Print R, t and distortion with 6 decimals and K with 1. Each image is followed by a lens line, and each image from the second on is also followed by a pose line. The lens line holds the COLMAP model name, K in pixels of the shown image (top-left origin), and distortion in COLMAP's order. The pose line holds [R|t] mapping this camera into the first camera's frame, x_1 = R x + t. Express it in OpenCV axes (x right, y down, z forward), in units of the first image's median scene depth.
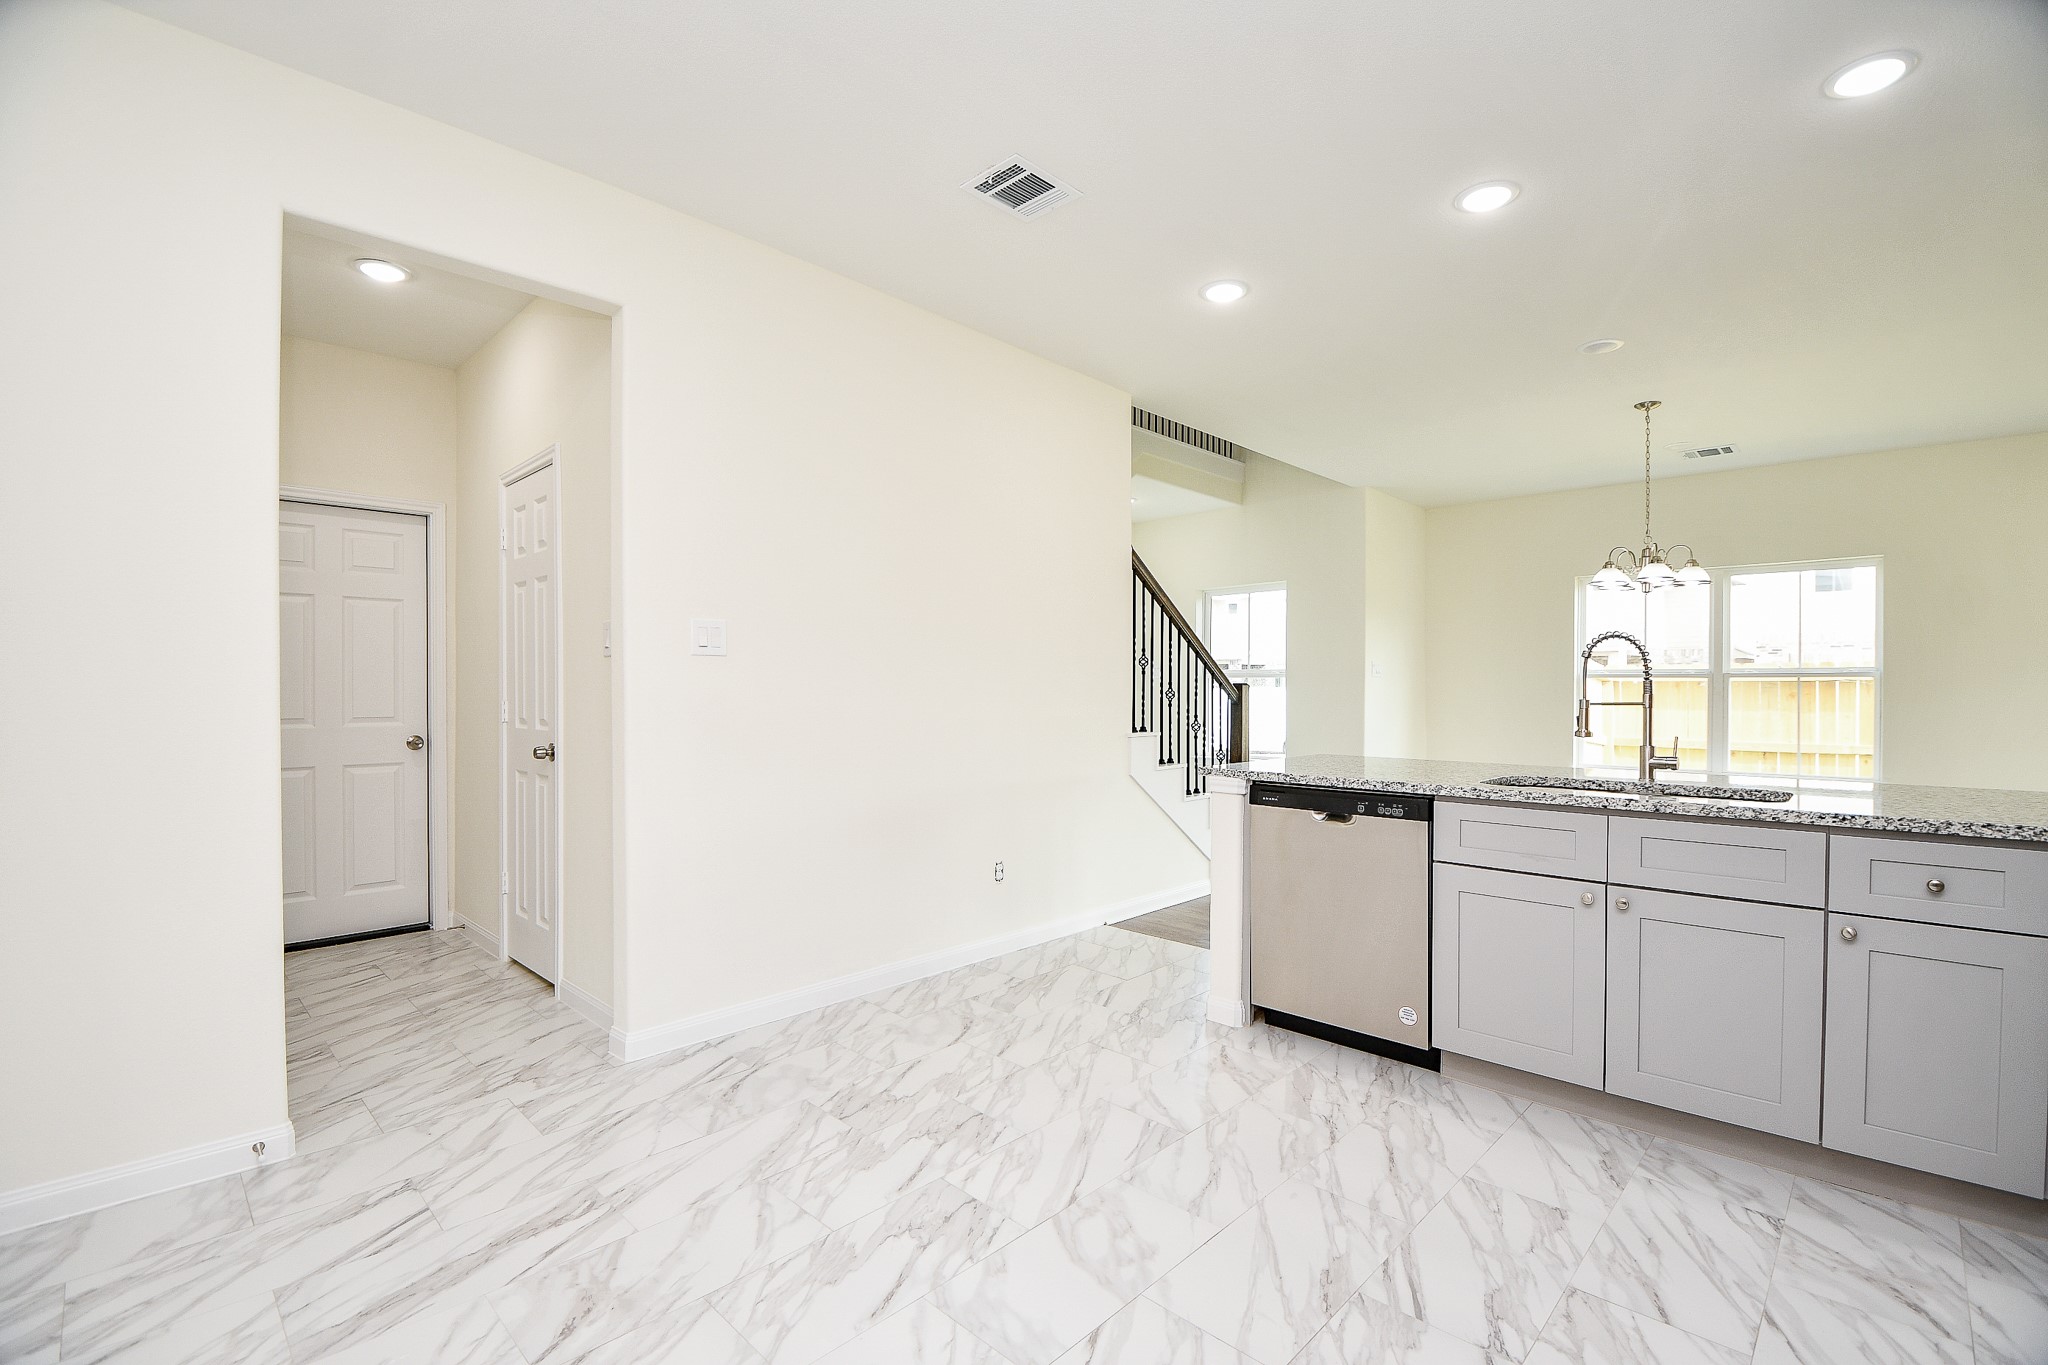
lens RADIAL K [[897.5, 0, 1032.0], [0, 897.5, 692.8], [0, 0, 1]] dist [-0.002466, -0.014261]
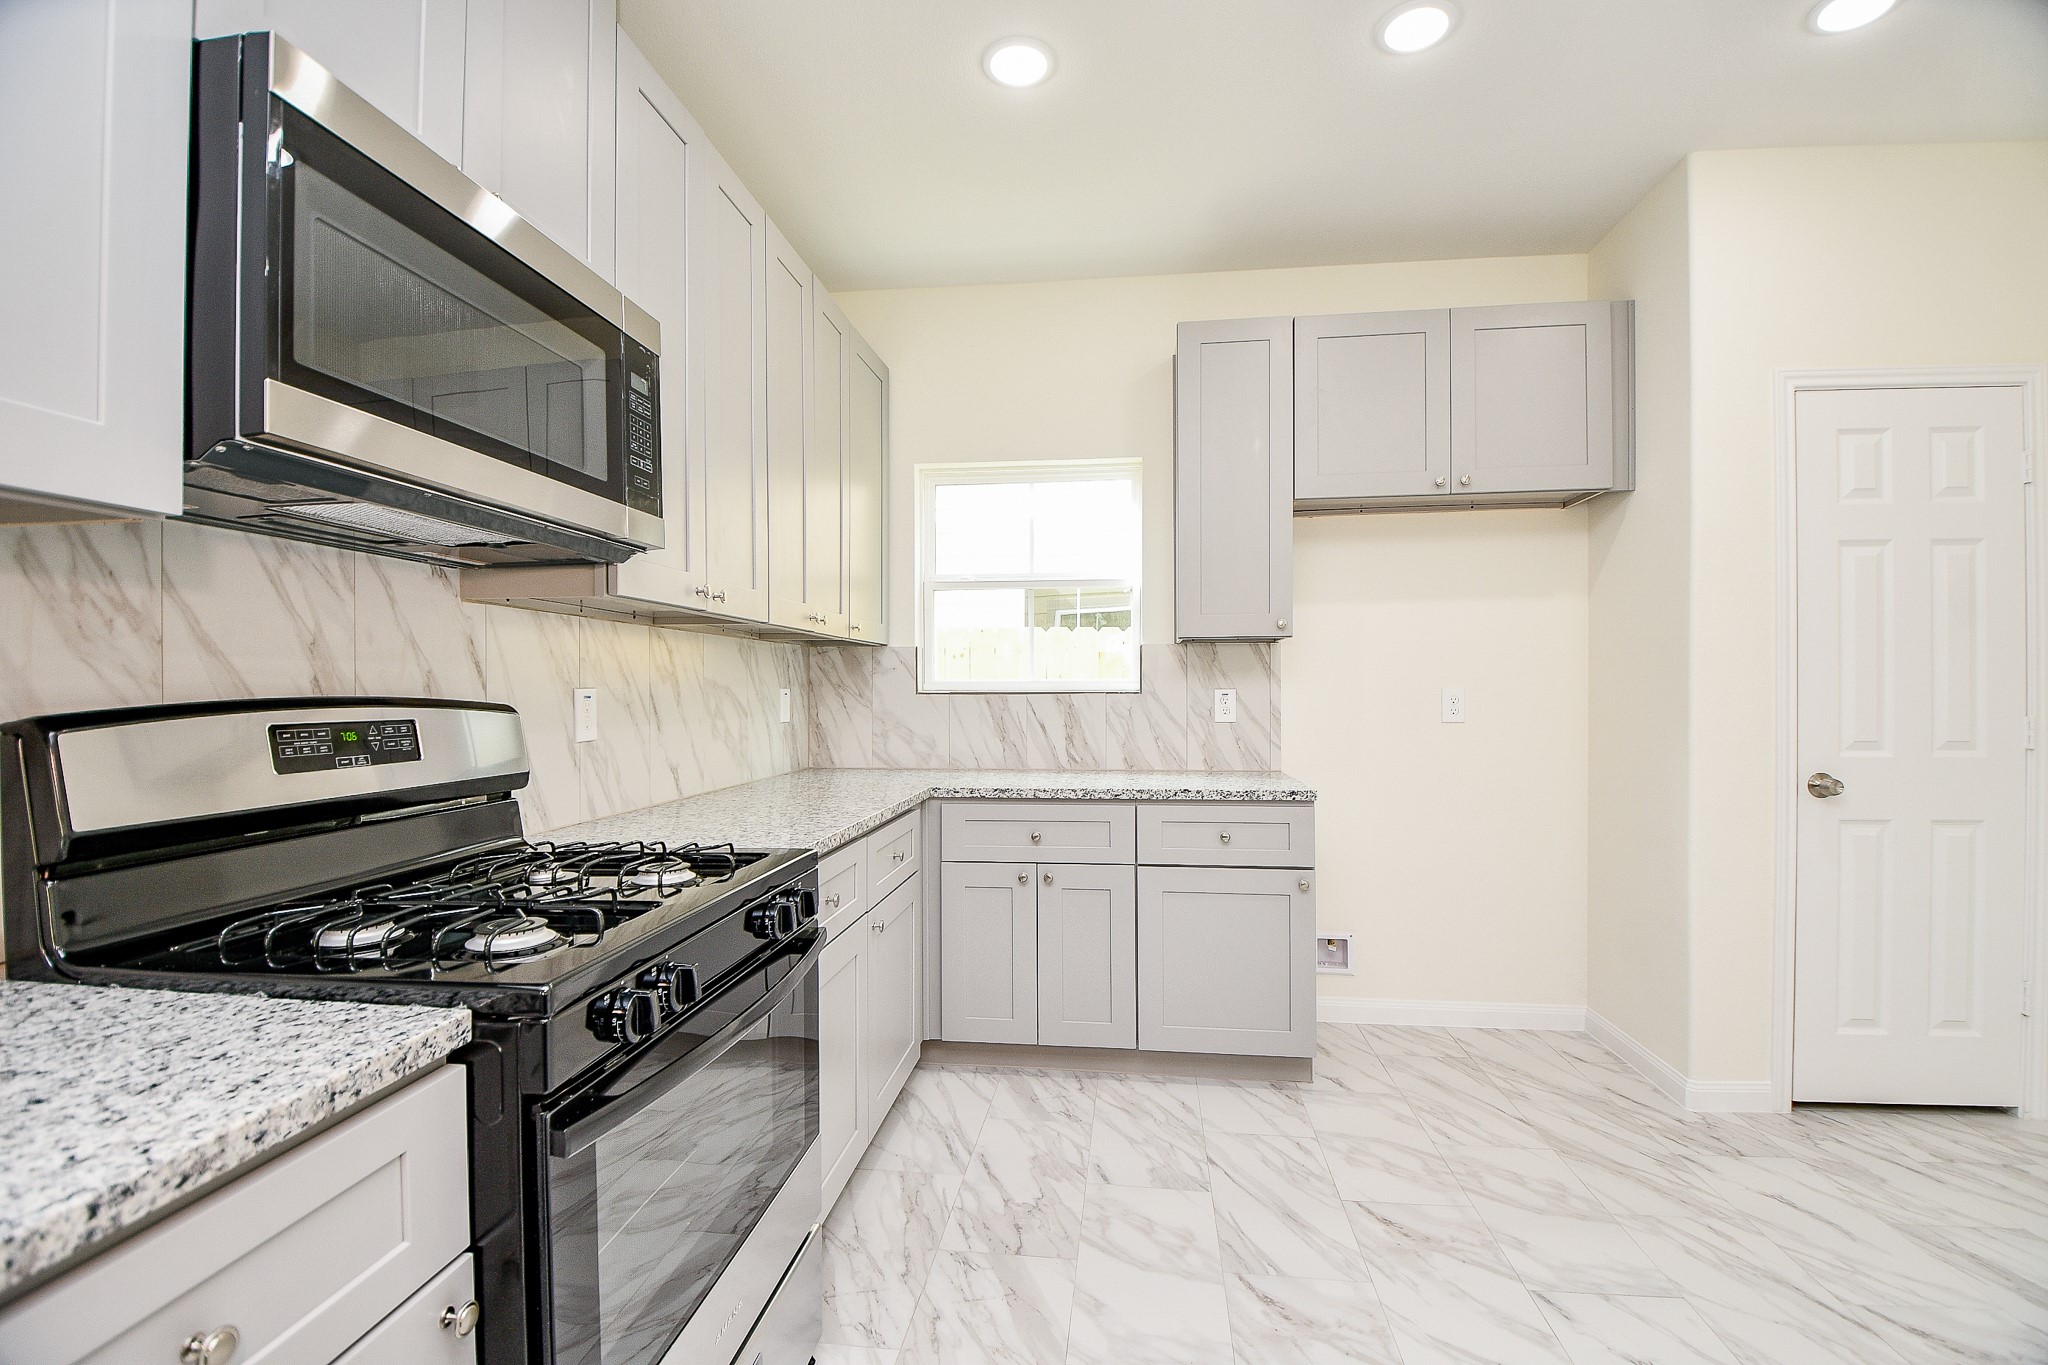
lens RADIAL K [[897.5, 0, 1024.7], [0, 897.5, 695.8], [0, 0, 1]] dist [-0.002466, -0.014261]
pose [[-0.798265, 0.002448, -0.602301, 0.529989], [-0.005431, 0.999922, 0.011262, -0.011168], [0.602282, 0.012261, -0.798190, 0.691994]]
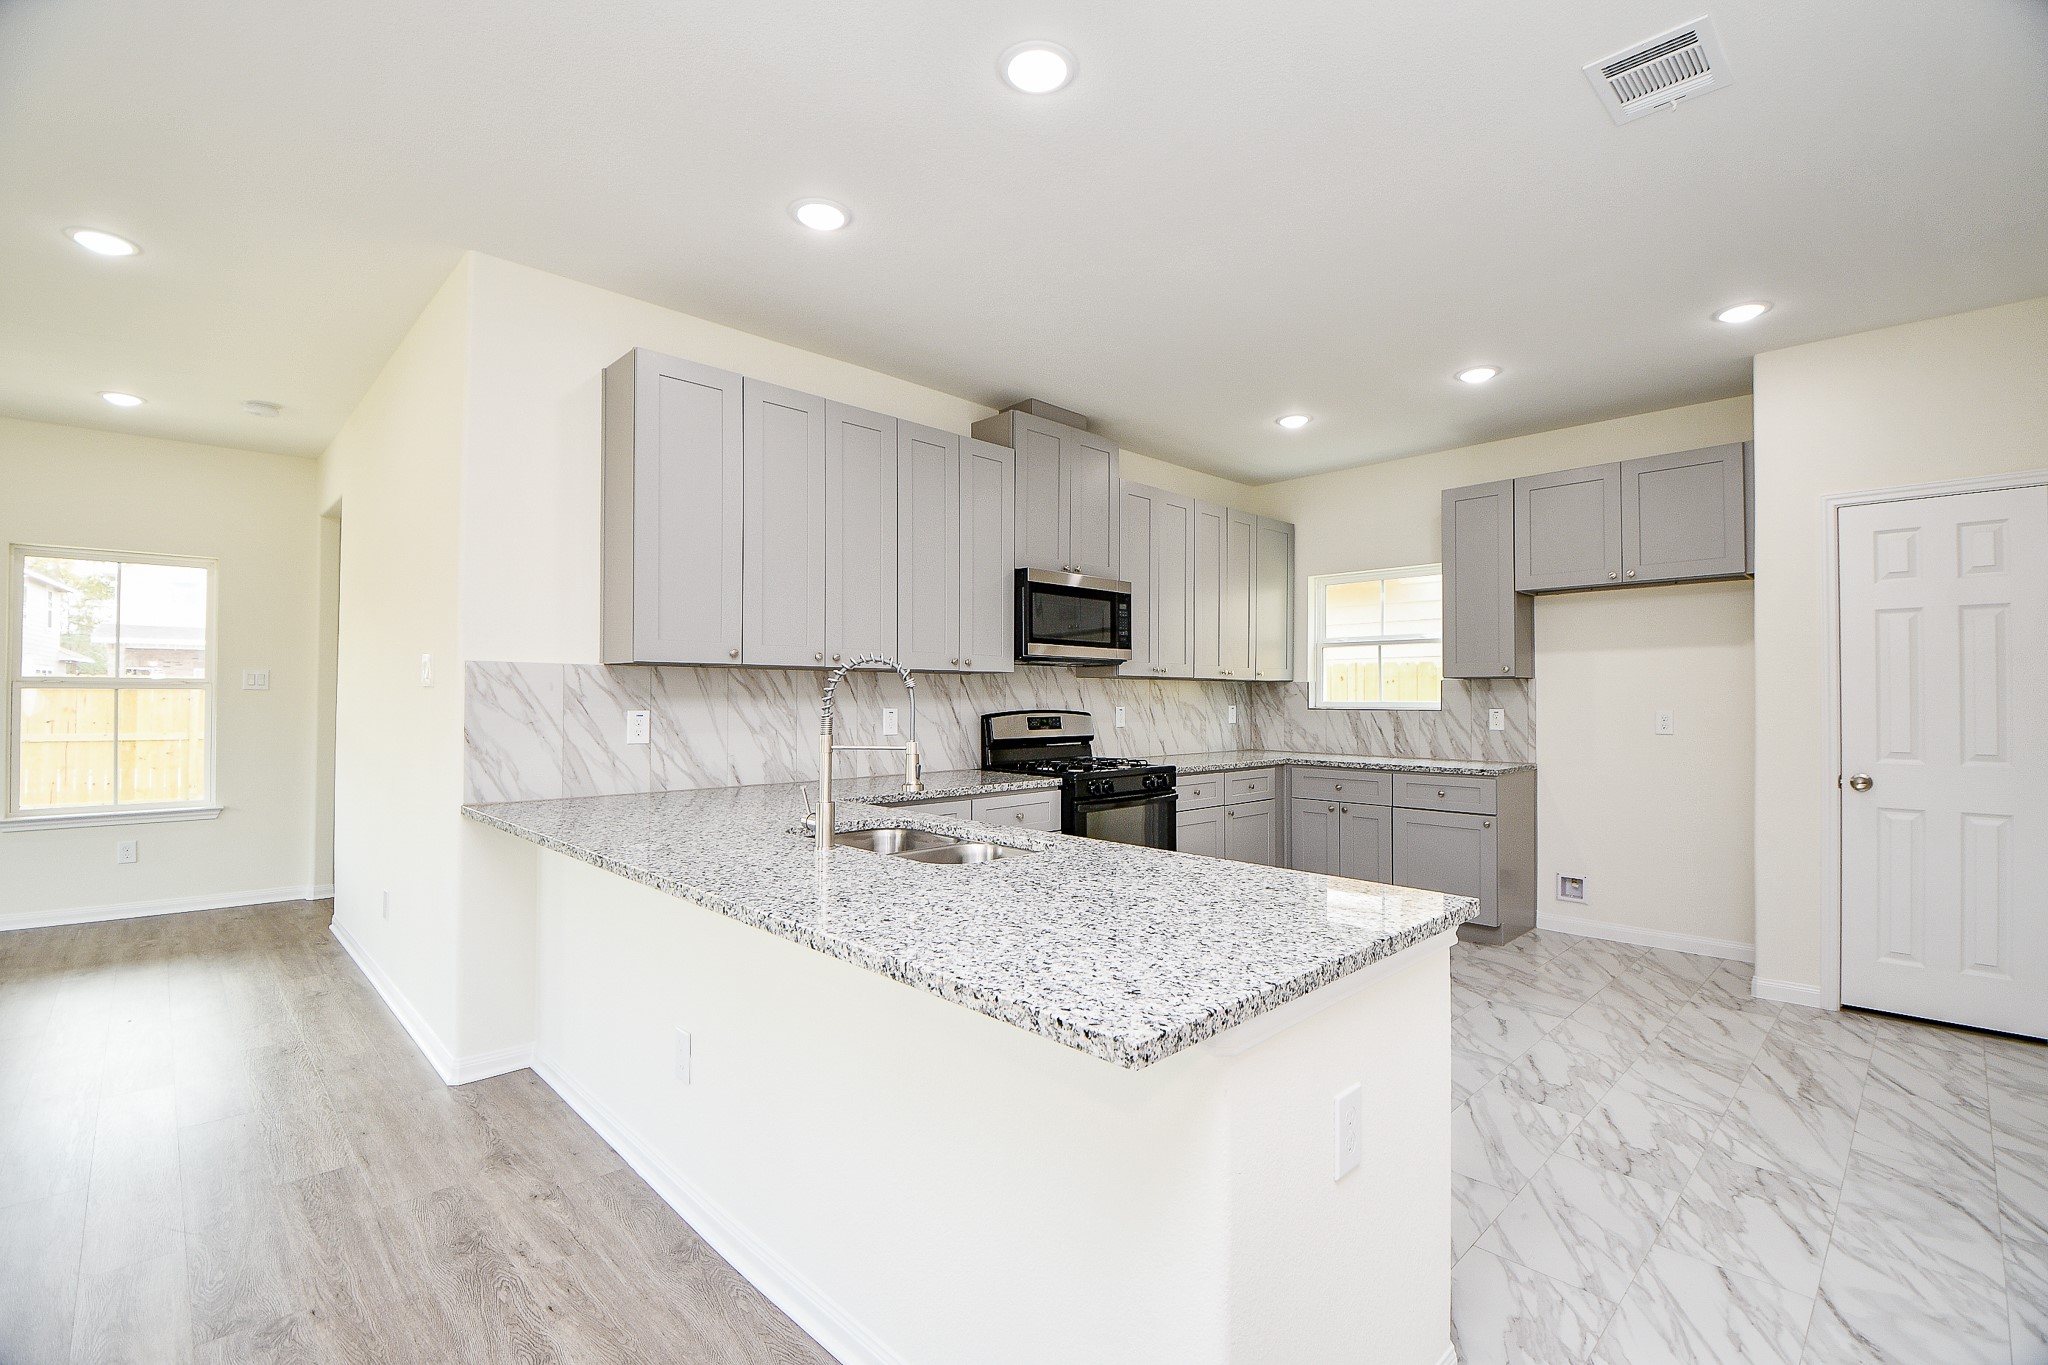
lens RADIAL K [[897.5, 0, 1024.3], [0, 897.5, 681.3], [0, 0, 1]] dist [-0.002466, -0.014261]
pose [[-0.999216, -0.006356, 0.039078, 0.502774], [-0.006751, 0.999927, -0.009998, -0.040425], [-0.039011, -0.010254, -0.999186, 1.799934]]
